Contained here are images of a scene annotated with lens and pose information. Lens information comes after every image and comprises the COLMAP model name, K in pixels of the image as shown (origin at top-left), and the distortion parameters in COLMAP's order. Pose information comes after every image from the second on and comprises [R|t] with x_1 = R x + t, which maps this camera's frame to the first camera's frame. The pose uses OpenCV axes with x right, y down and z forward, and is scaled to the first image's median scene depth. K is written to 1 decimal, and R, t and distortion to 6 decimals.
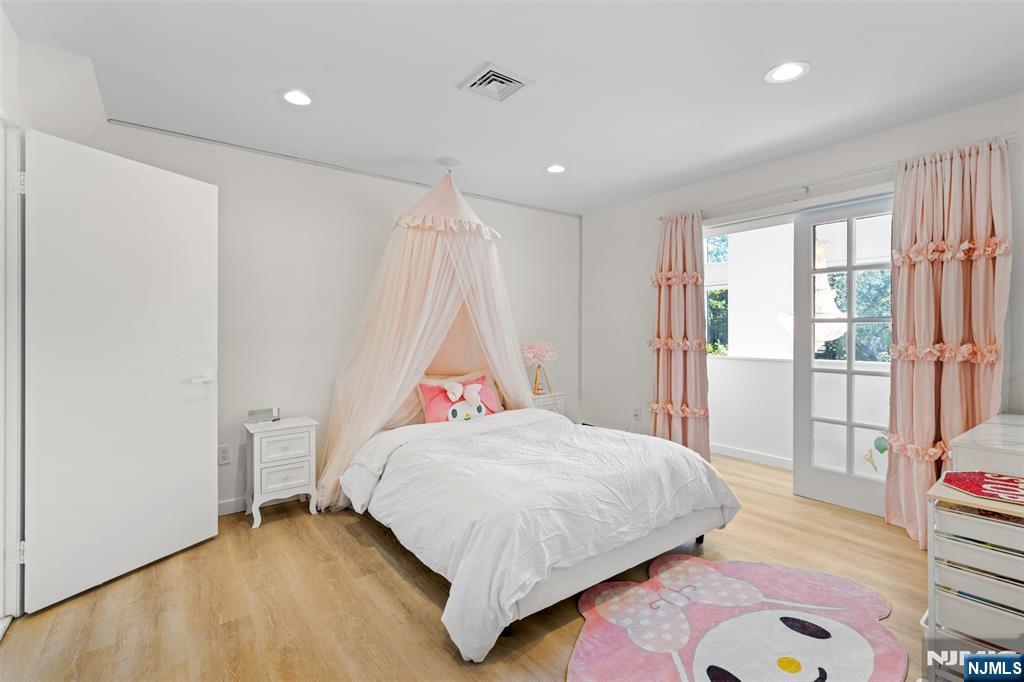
lens RADIAL K [[463.3, 0, 511.9], [0, 463.3, 336.5], [0, 0, 1]] dist [0.001264, 0.000126]
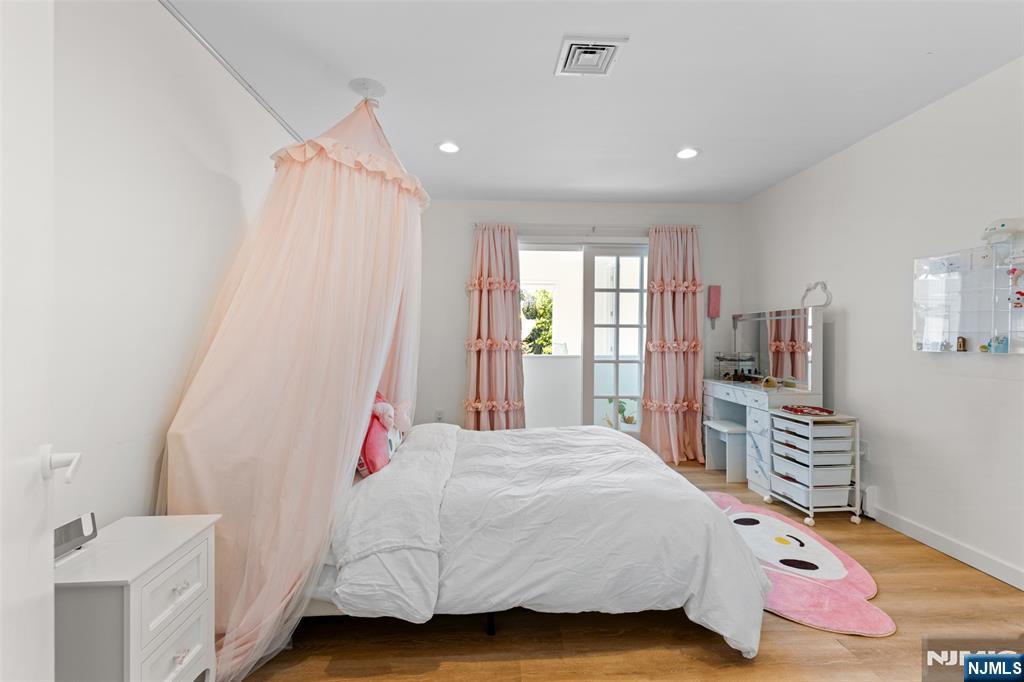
lens RADIAL K [[463.3, 0, 511.4], [0, 463.3, 337.9], [0, 0, 1]] dist [0.001264, 0.000126]
pose [[0.549975, -0.004265, 0.835170, -0.646073], [0.004533, 0.999987, 0.002122, -0.001899], [-0.835169, 0.002618, 0.549988, 0.461531]]
